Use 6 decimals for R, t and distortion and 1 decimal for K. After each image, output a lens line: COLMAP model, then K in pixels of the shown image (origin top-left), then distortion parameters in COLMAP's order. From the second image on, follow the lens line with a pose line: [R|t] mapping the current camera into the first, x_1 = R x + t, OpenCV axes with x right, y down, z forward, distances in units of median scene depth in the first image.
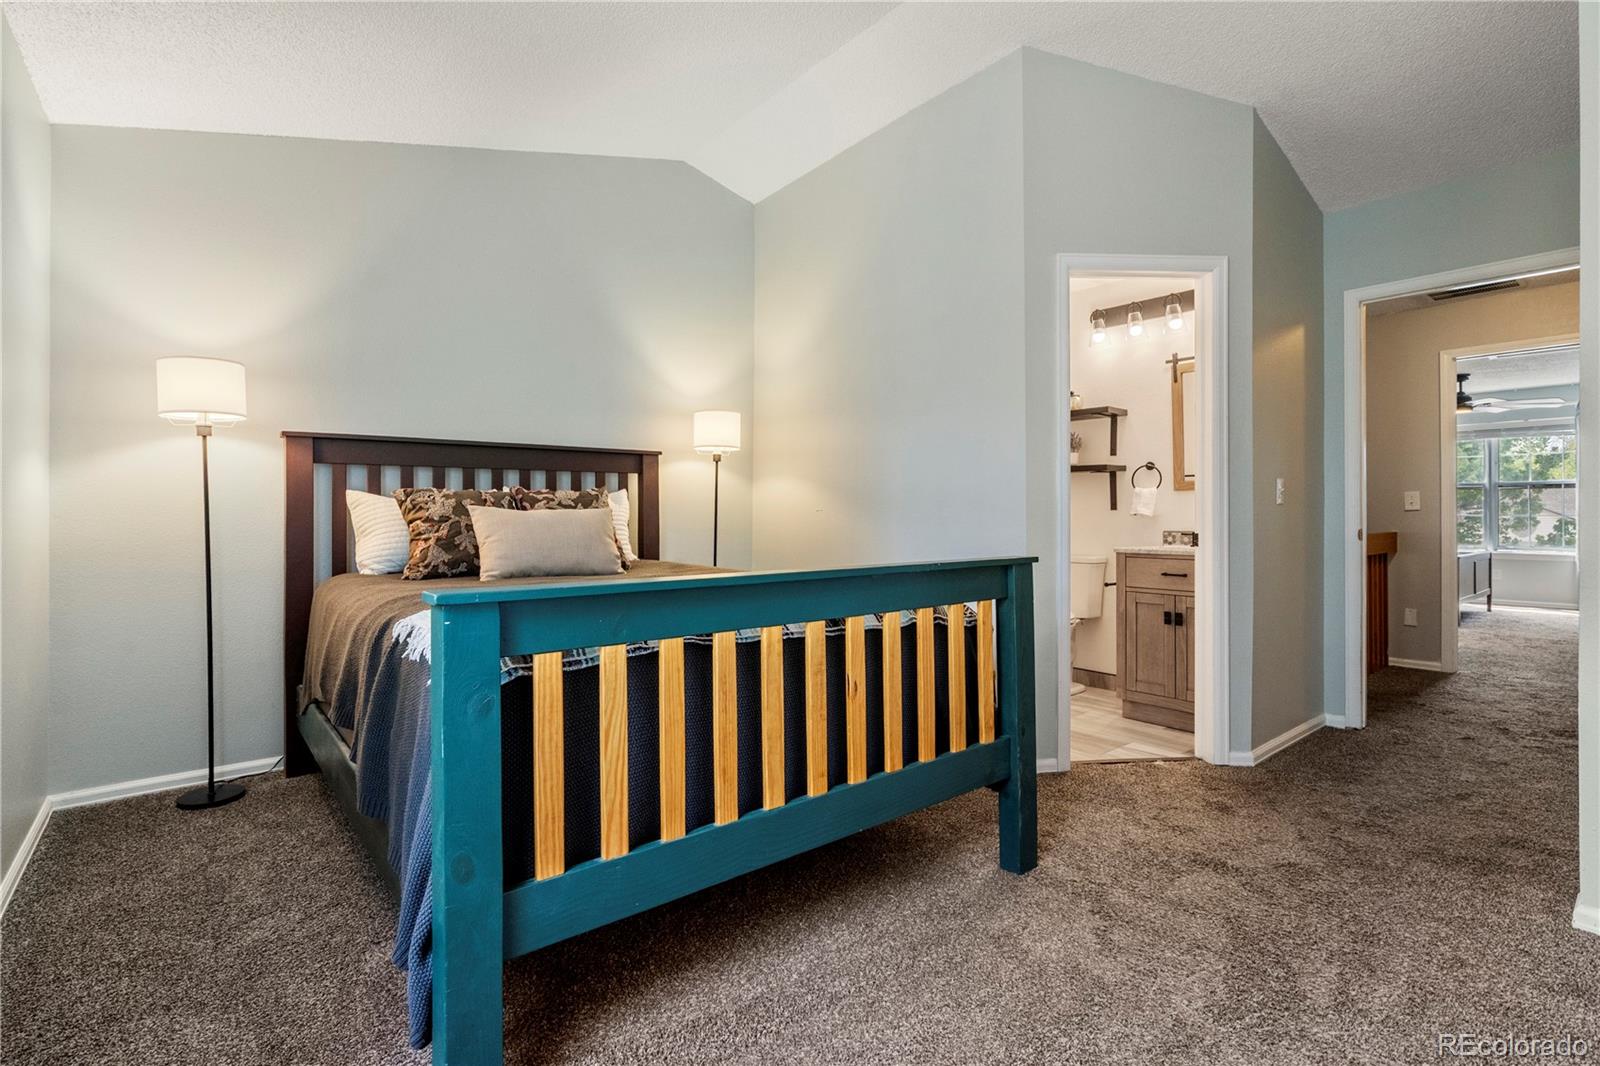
lens RADIAL K [[731.0, 0, 794.0], [0, 731.0, 517.9], [0, 0, 1]] dist [-0.002090, 0.001005]
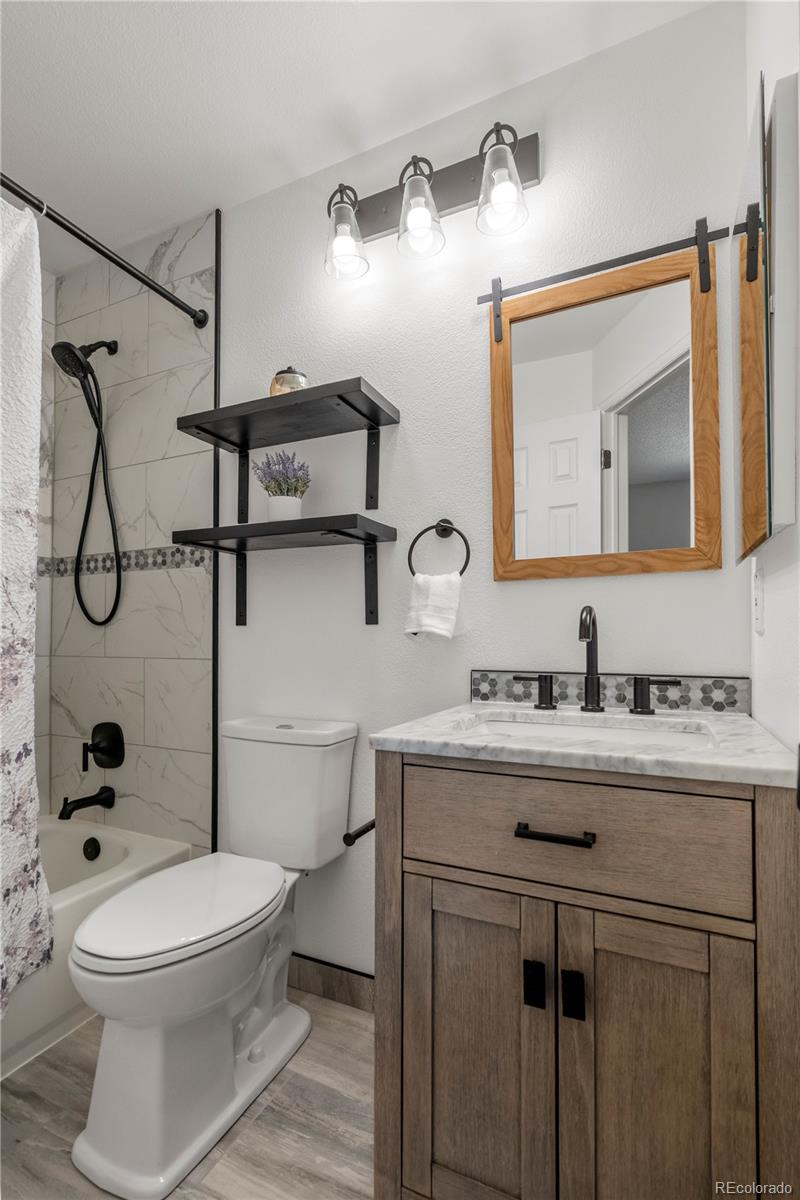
lens RADIAL K [[590.9, 0, 400.0], [0, 590.9, 600.0], [0, 0, 1]] dist [0.048673, 0.000346]
pose [[0.897754, 0.029513, 0.439507, 0.304067], [-0.002446, 0.998072, -0.062024, -0.002827], [-0.440490, 0.054607, 0.896095, 0.691136]]
